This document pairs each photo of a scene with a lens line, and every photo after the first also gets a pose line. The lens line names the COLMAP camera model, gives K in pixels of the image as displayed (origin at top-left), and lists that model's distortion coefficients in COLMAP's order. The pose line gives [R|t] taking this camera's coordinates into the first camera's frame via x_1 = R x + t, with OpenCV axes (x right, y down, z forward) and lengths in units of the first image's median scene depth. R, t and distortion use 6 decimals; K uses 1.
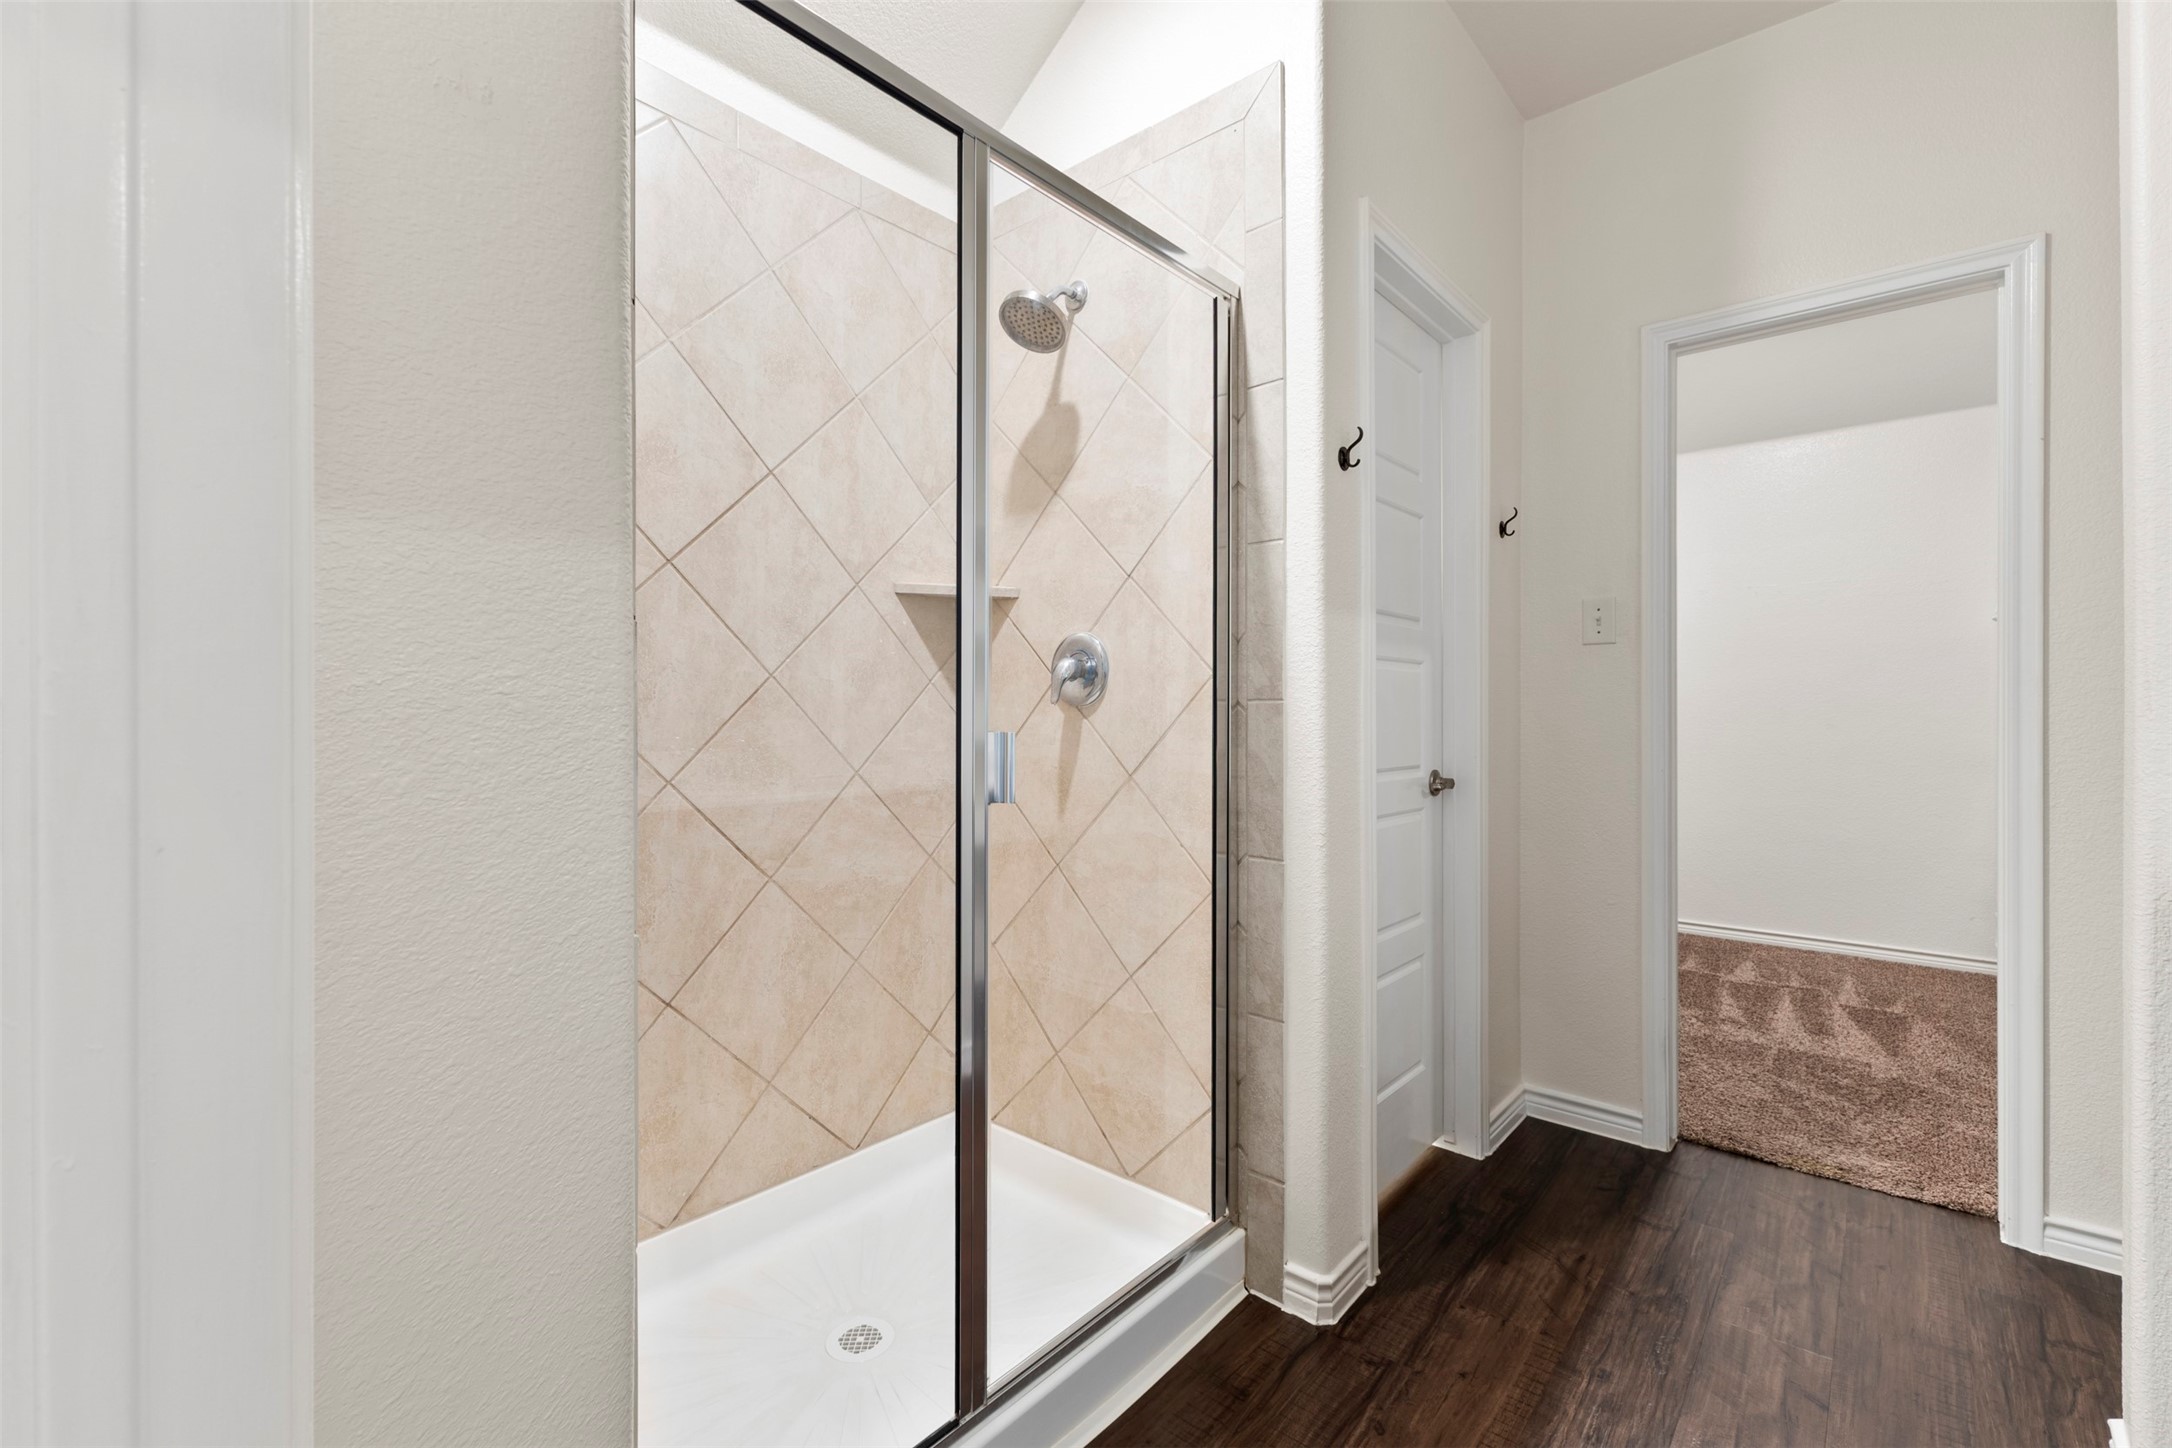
lens RADIAL K [[944.3, 0, 1093.7], [0, 944.3, 711.7], [0, 0, 1]] dist [-0.003478, -0.002099]
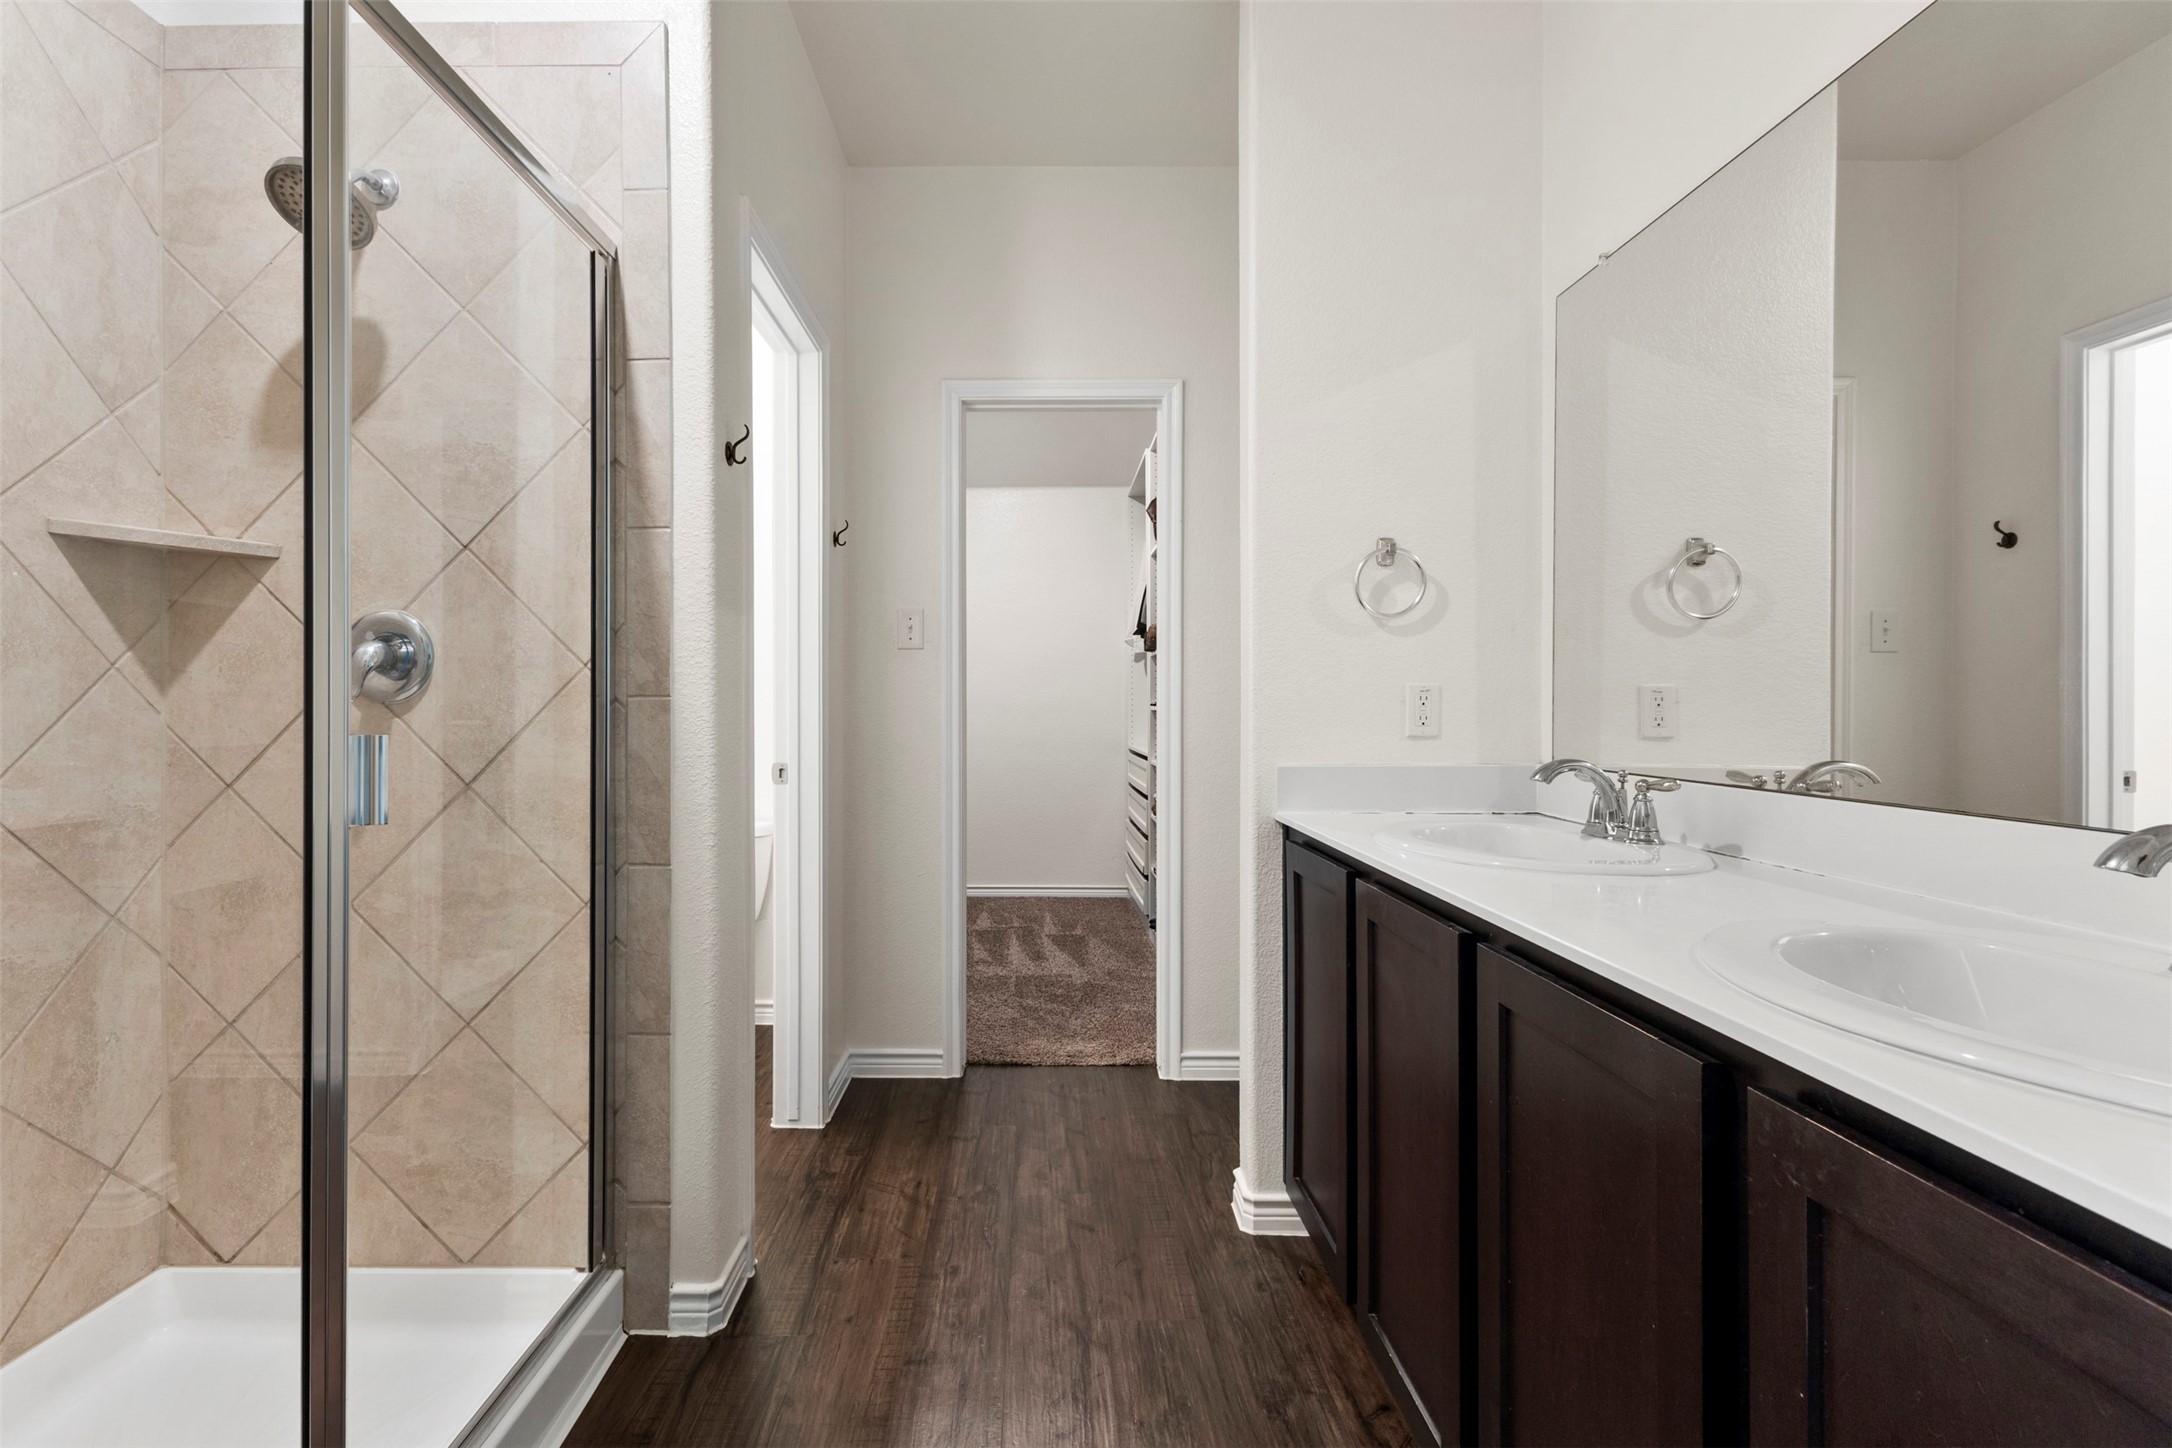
lens RADIAL K [[944.3, 0, 1080.0], [0, 944.3, 710.7], [0, 0, 1]] dist [-0.003478, -0.002099]
pose [[0.745116, -0.002534, 0.666930, -0.112156], [0.000648, 0.999995, 0.003076, -0.000639], [-0.666934, -0.001860, 0.745114, 0.012744]]
